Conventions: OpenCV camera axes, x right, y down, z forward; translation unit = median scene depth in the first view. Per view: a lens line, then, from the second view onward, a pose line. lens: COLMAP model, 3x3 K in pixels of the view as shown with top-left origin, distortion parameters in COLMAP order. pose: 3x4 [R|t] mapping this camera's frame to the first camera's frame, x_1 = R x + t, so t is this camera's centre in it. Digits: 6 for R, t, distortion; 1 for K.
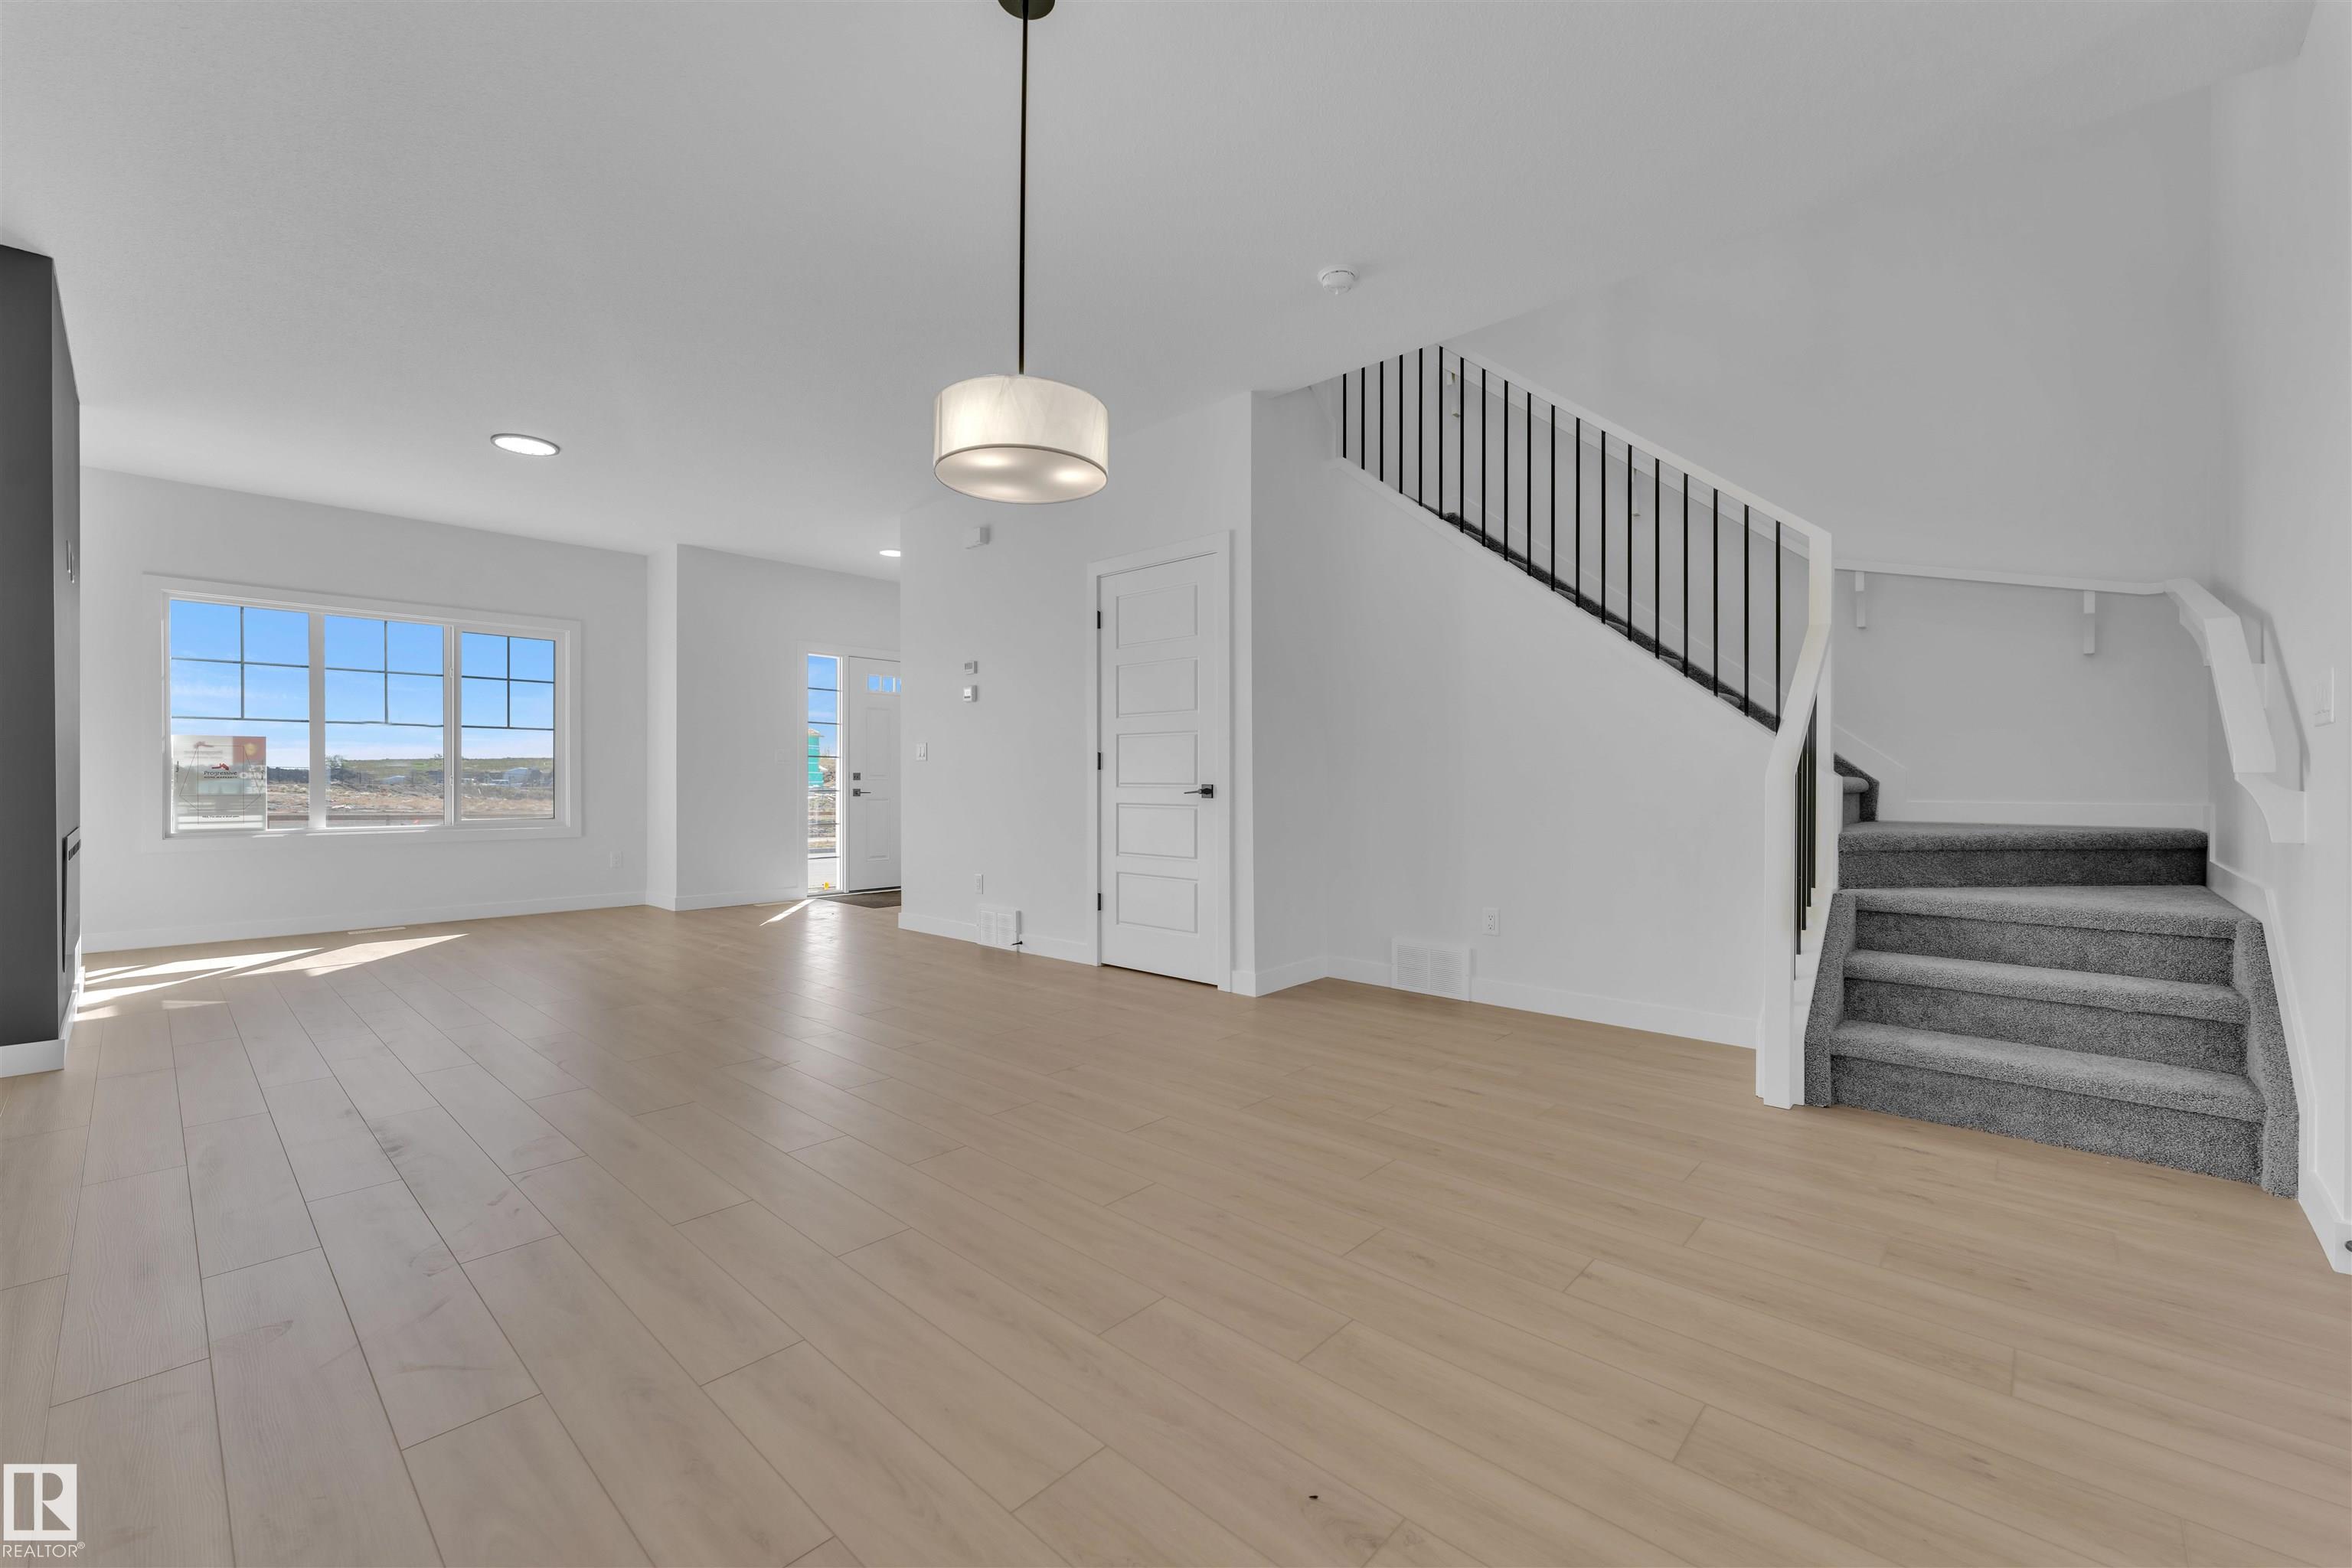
lens RADIAL K [[943.9, 0, 1173.5], [0, 943.9, 778.4], [0, 0, 1]] dist [0.000480, -0.000378]
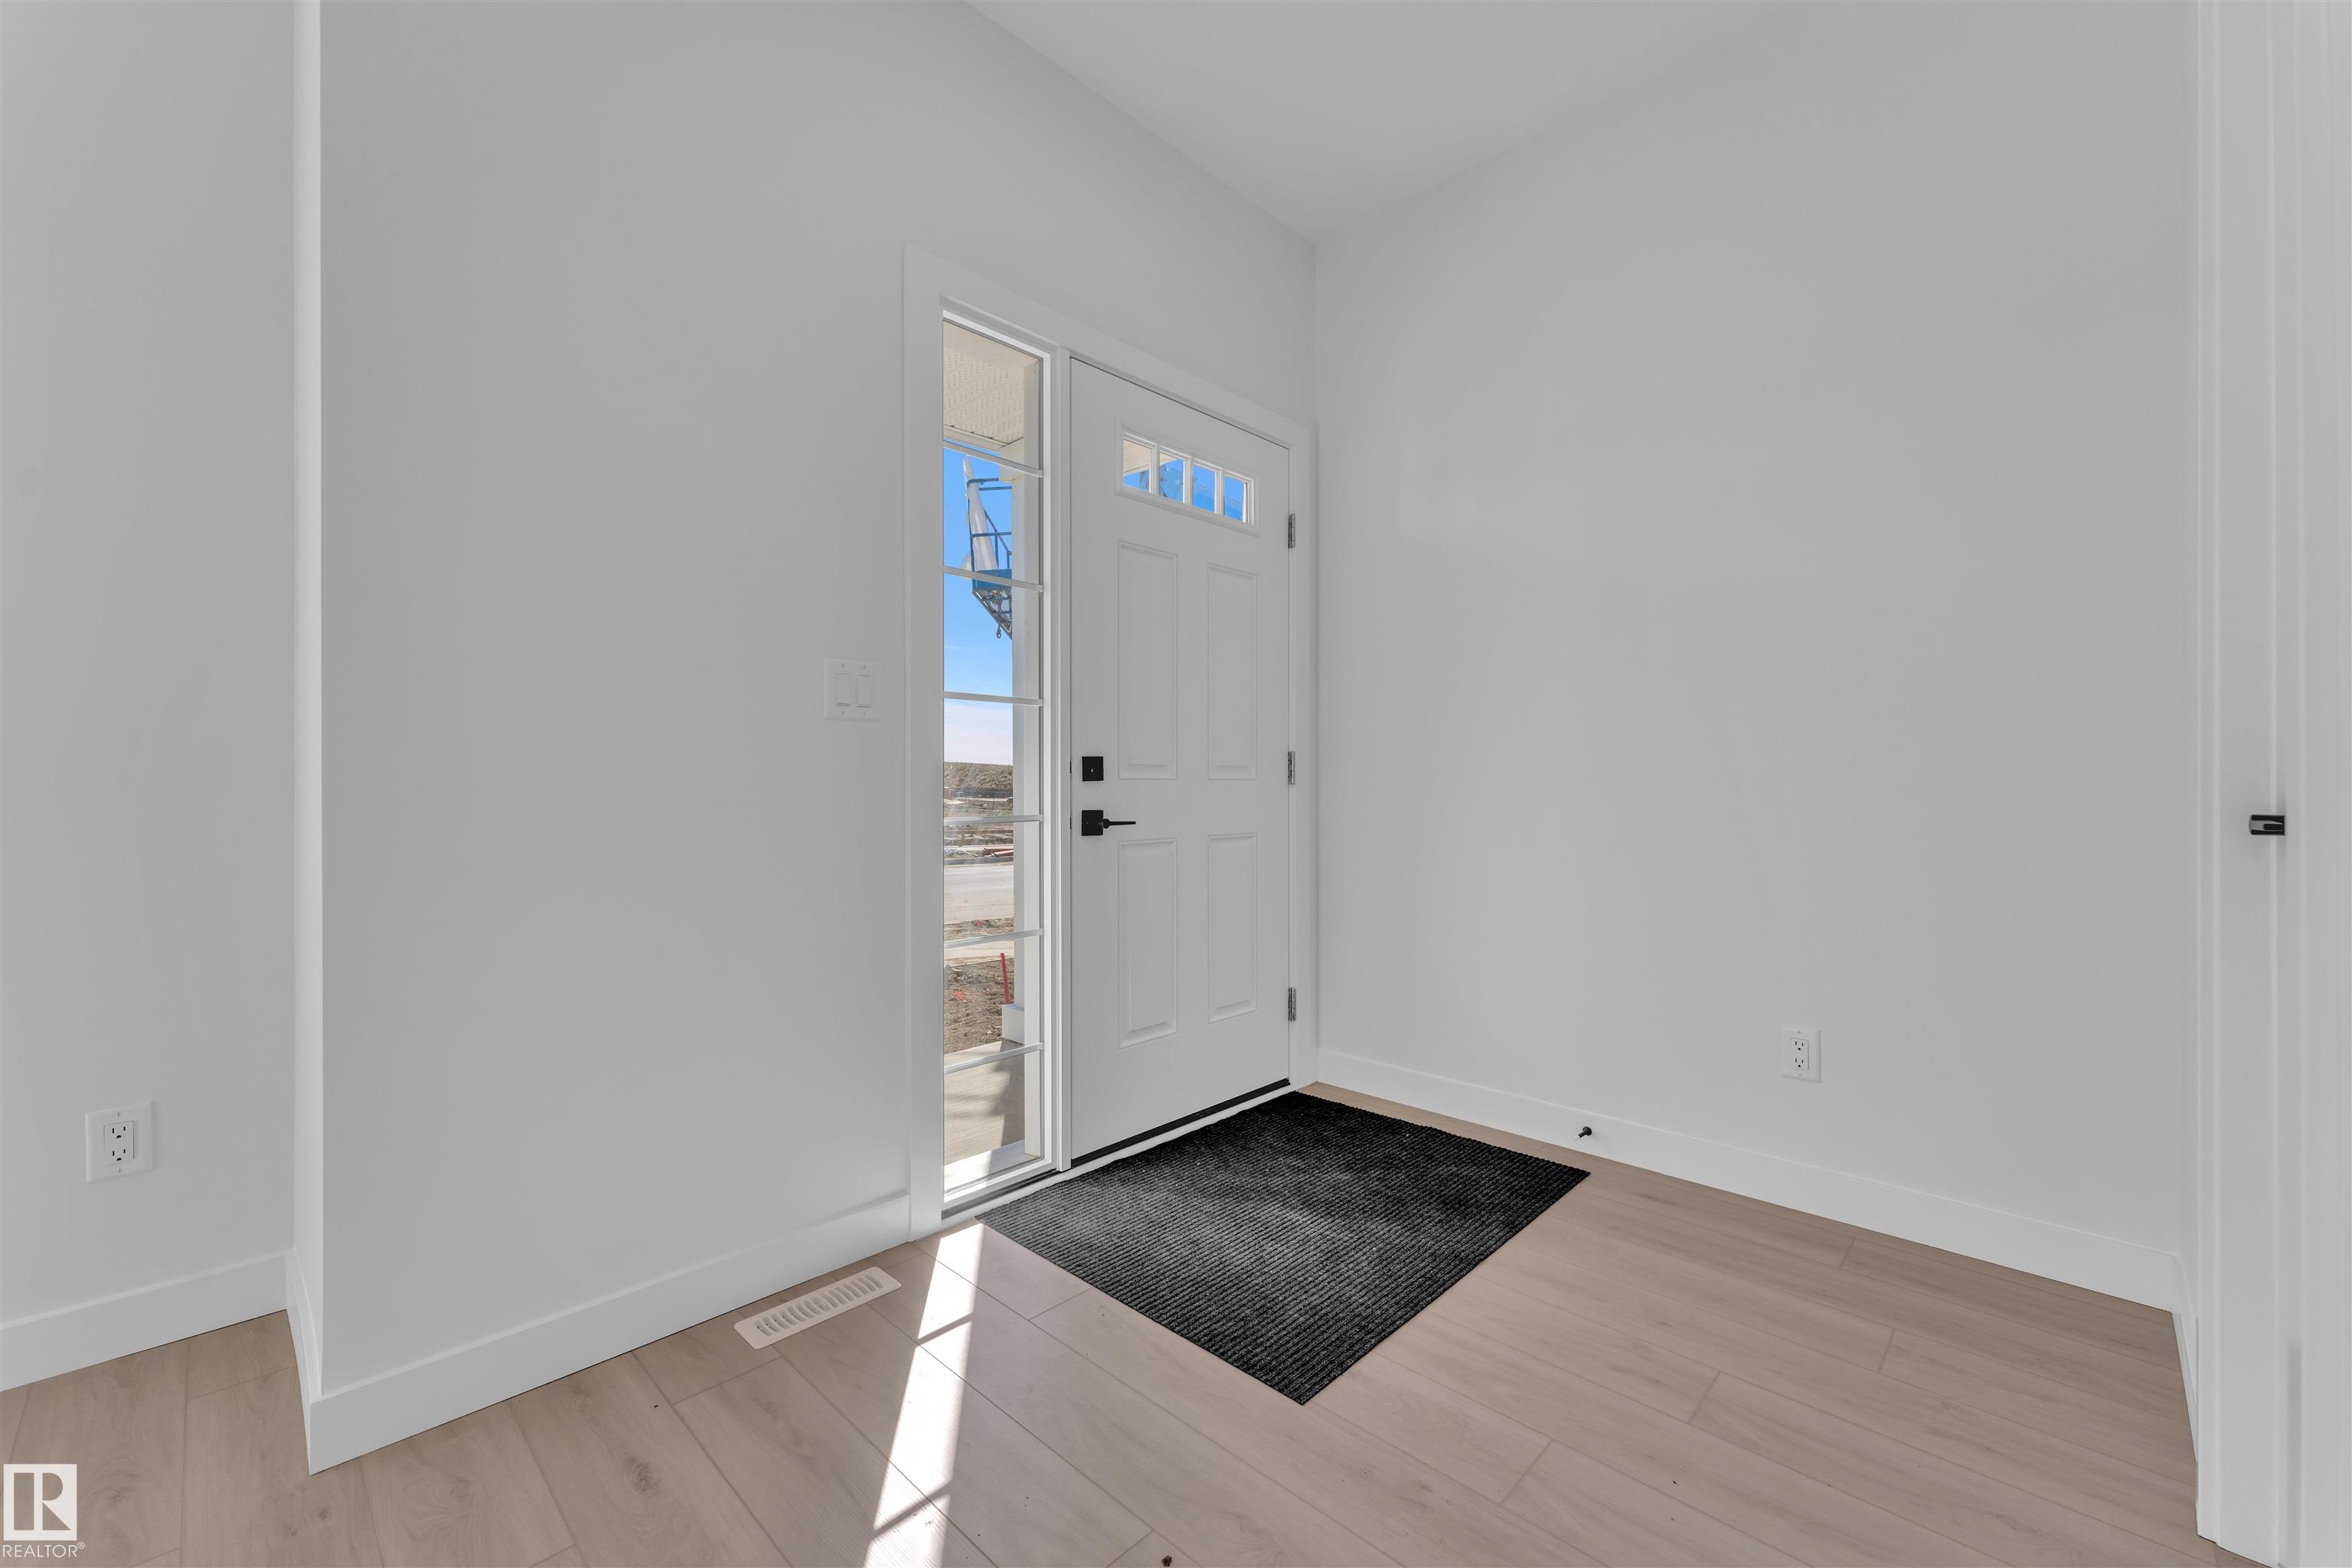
lens RADIAL K [[942.6, 0, 1172.2], [0, 942.6, 774.3], [0, 0, 1]] dist [0.002036, -0.000081]
pose [[0.999319, -0.000792, -0.036885, -0.413876], [0.000617, 0.999988, -0.004764, 0.001548], [0.036888, 0.004738, 0.999308, 0.973809]]
